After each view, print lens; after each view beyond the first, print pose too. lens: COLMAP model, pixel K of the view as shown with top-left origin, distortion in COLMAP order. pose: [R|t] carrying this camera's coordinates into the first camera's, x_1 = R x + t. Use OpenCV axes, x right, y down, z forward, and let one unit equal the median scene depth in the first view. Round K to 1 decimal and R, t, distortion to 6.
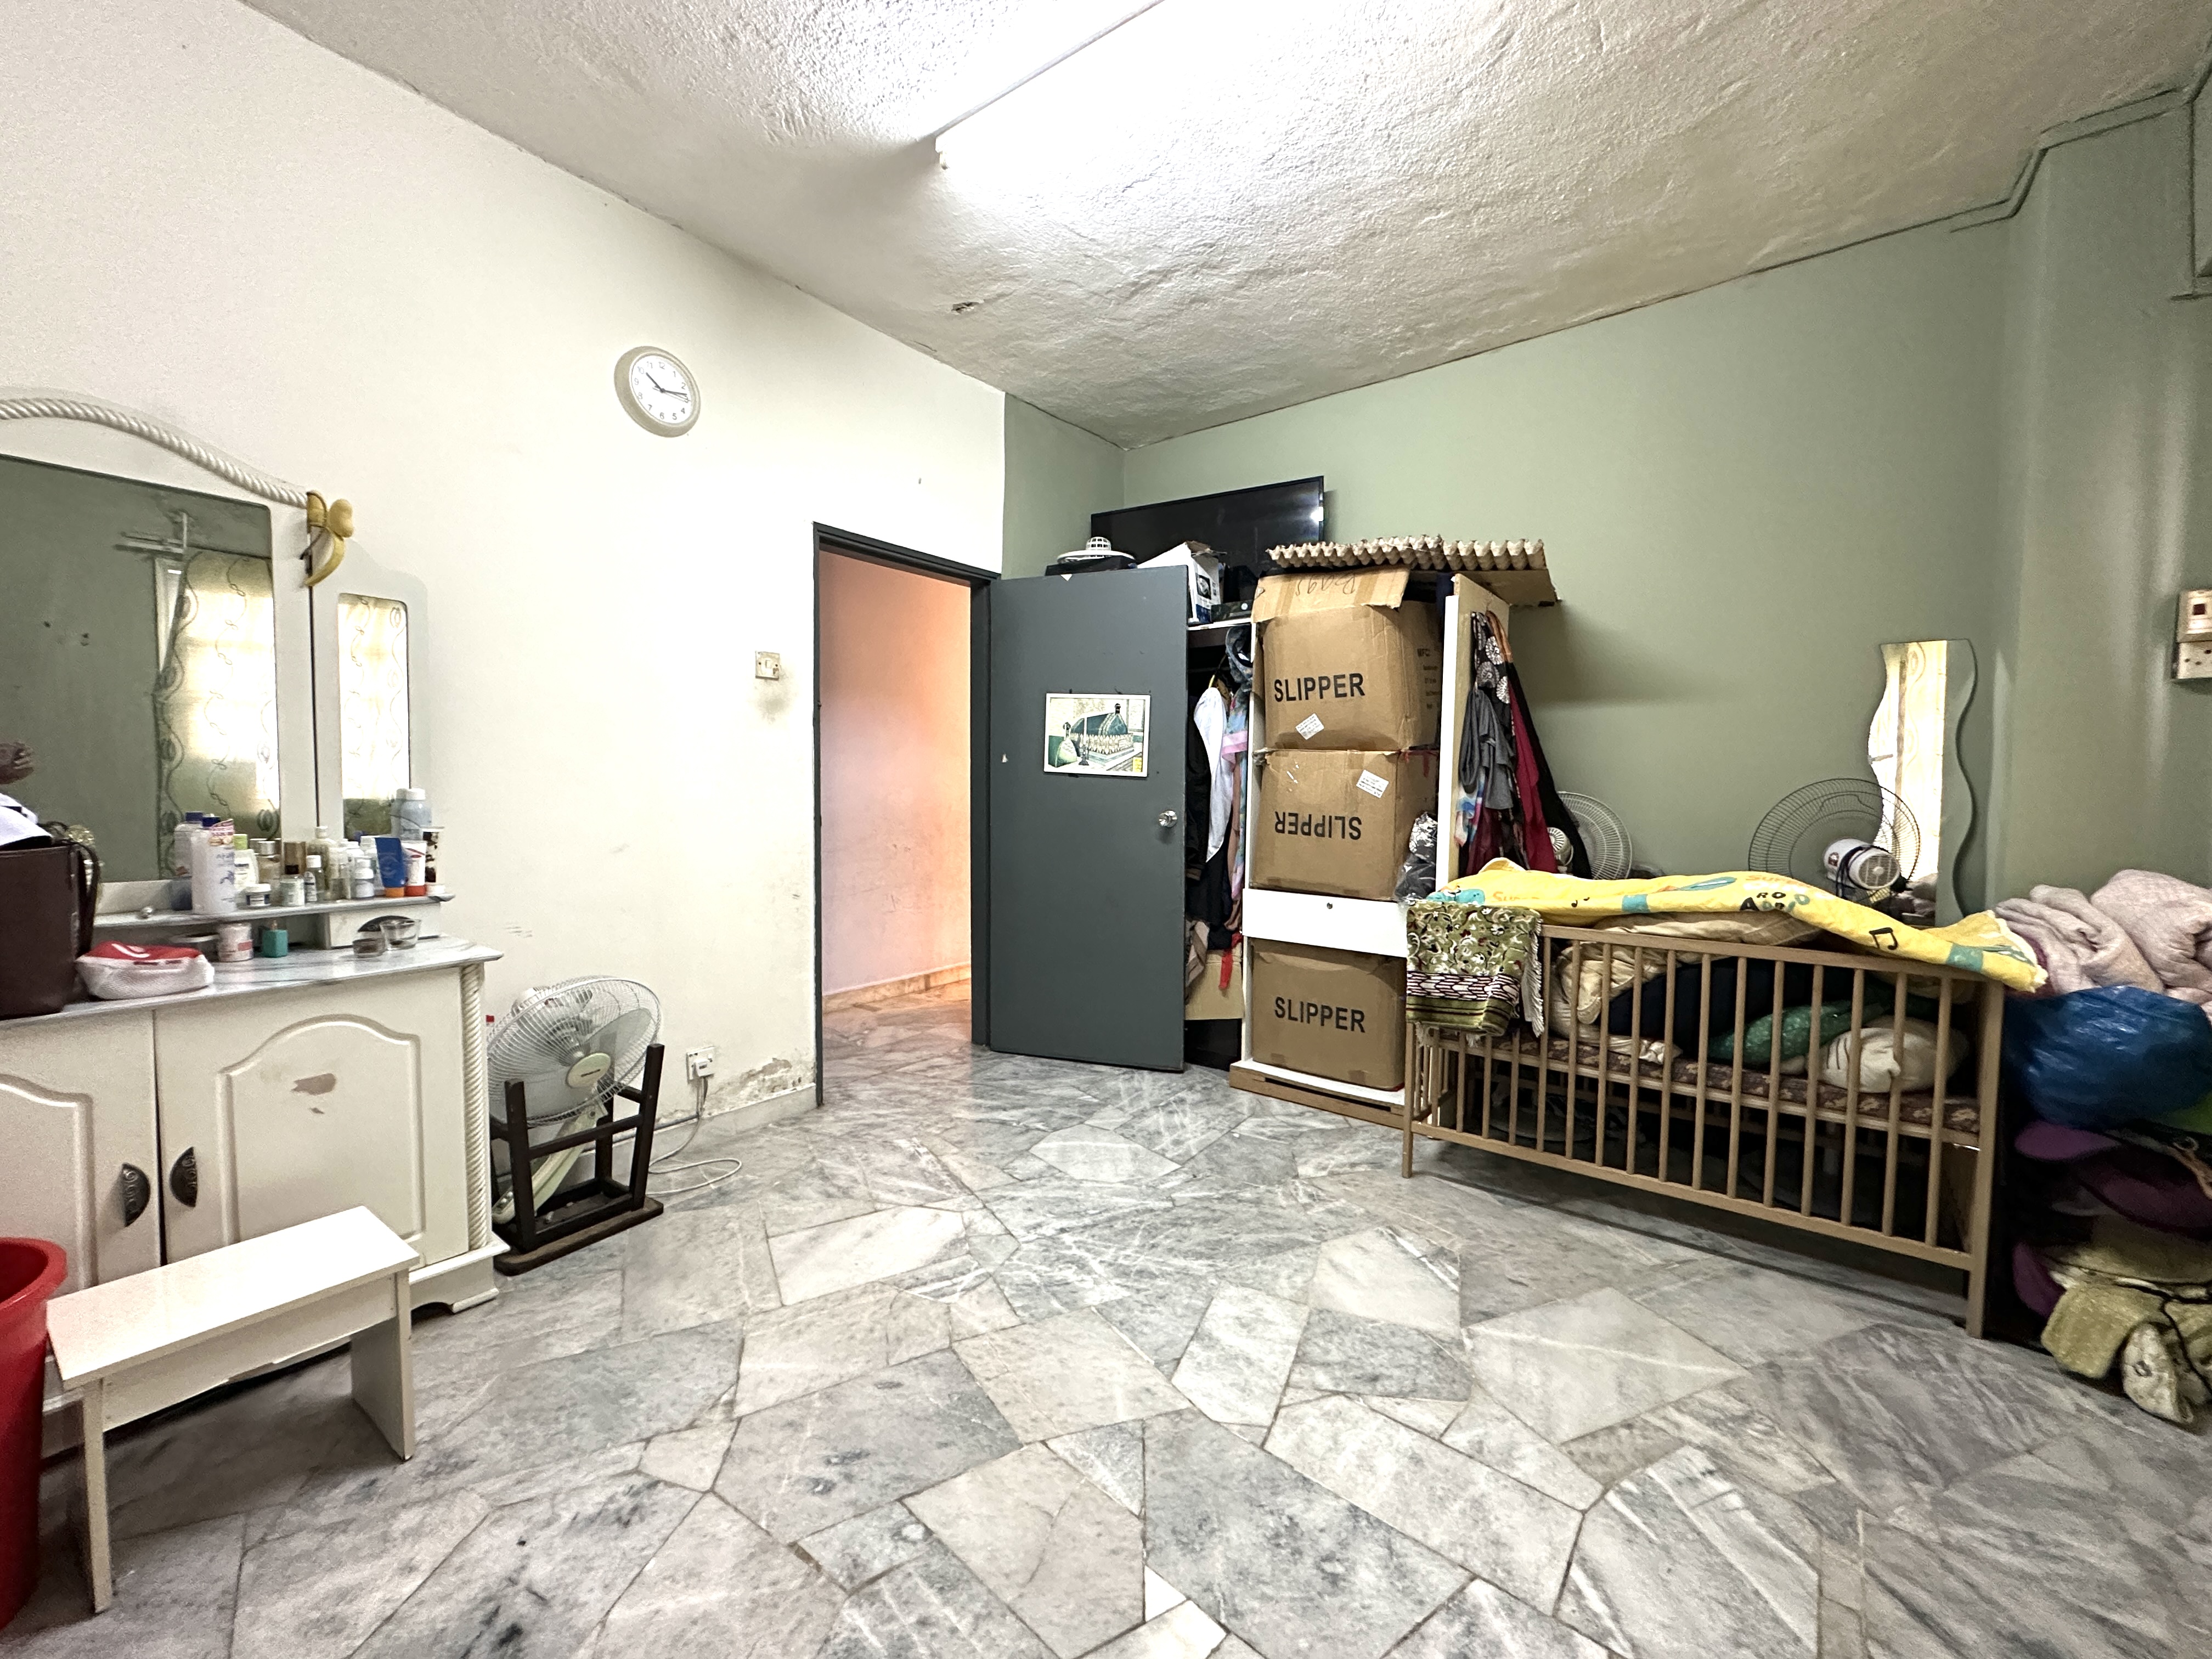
lens RADIAL K [[883.4, 0, 1106.7], [0, 883.4, 826.5], [0, 0, 1]] dist [-0.003799, -0.000294]
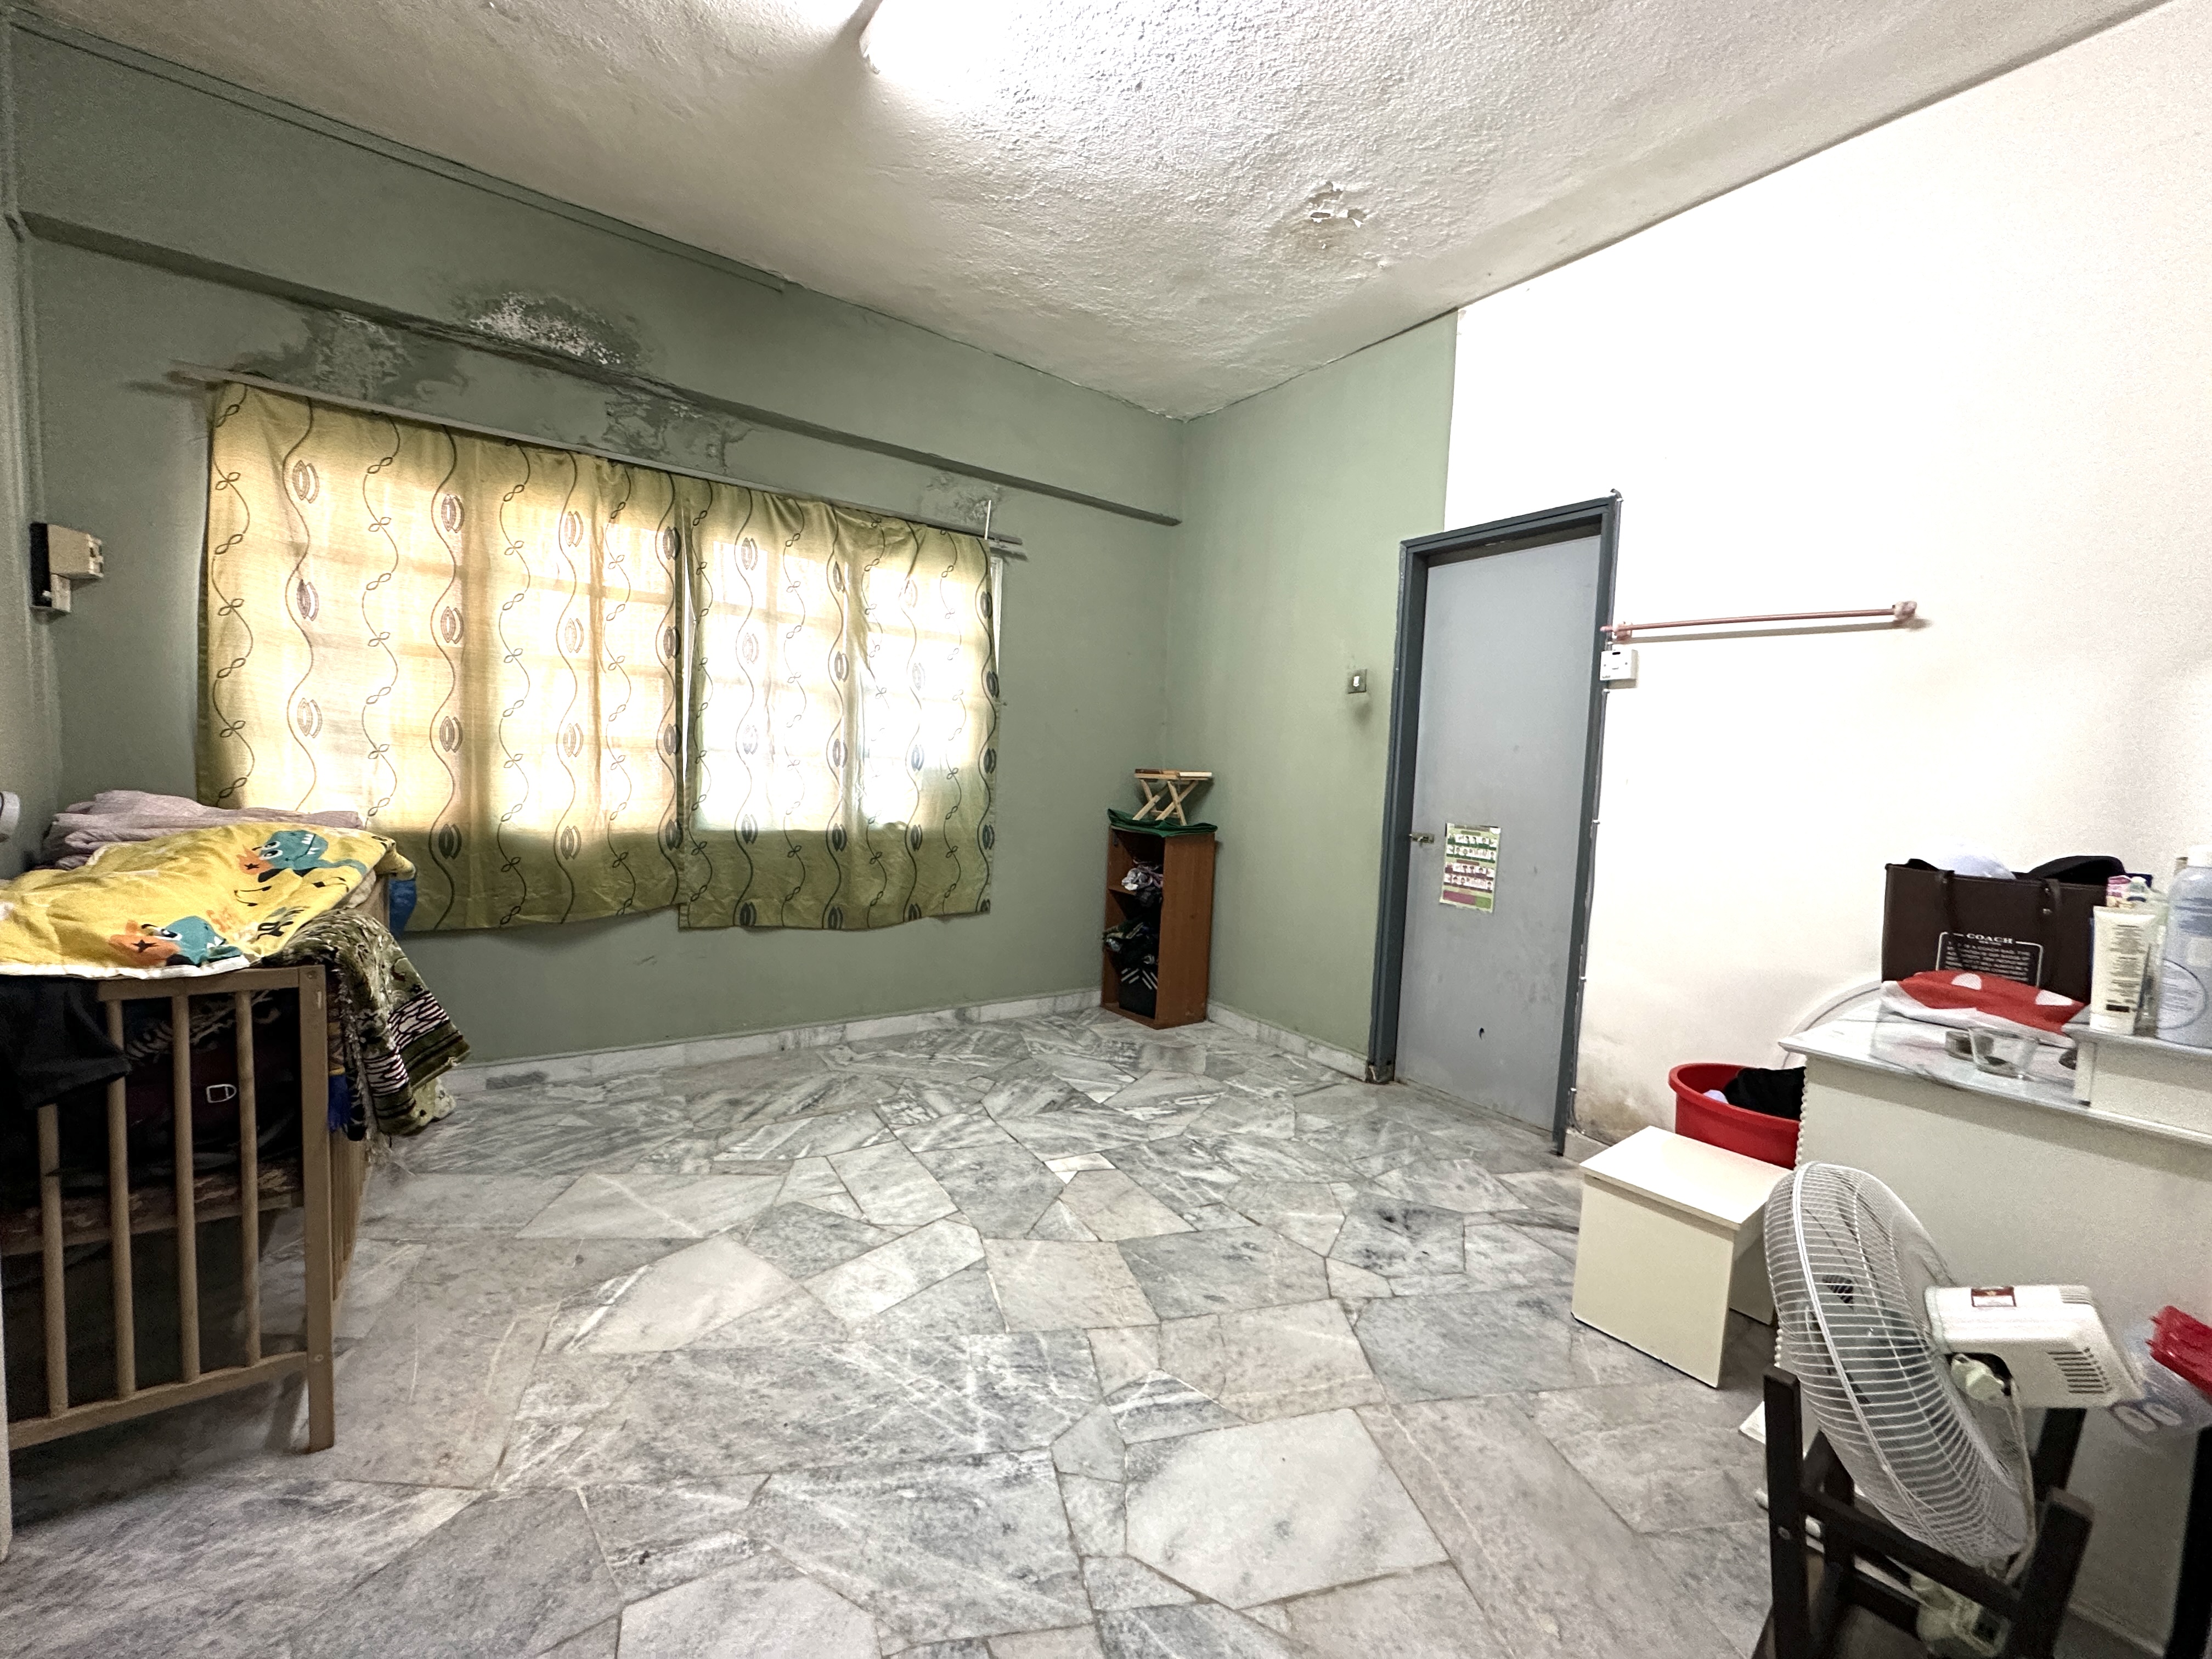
lens RADIAL K [[883.4, 0, 1106.7], [0, 883.4, 826.5], [0, 0, 1]] dist [-0.003799, -0.000294]
pose [[-0.960461, -0.074268, 0.268325, -0.364784], [-0.044770, 0.992421, 0.114434, -0.102208], [-0.274791, 0.097897, -0.956507, 2.029484]]
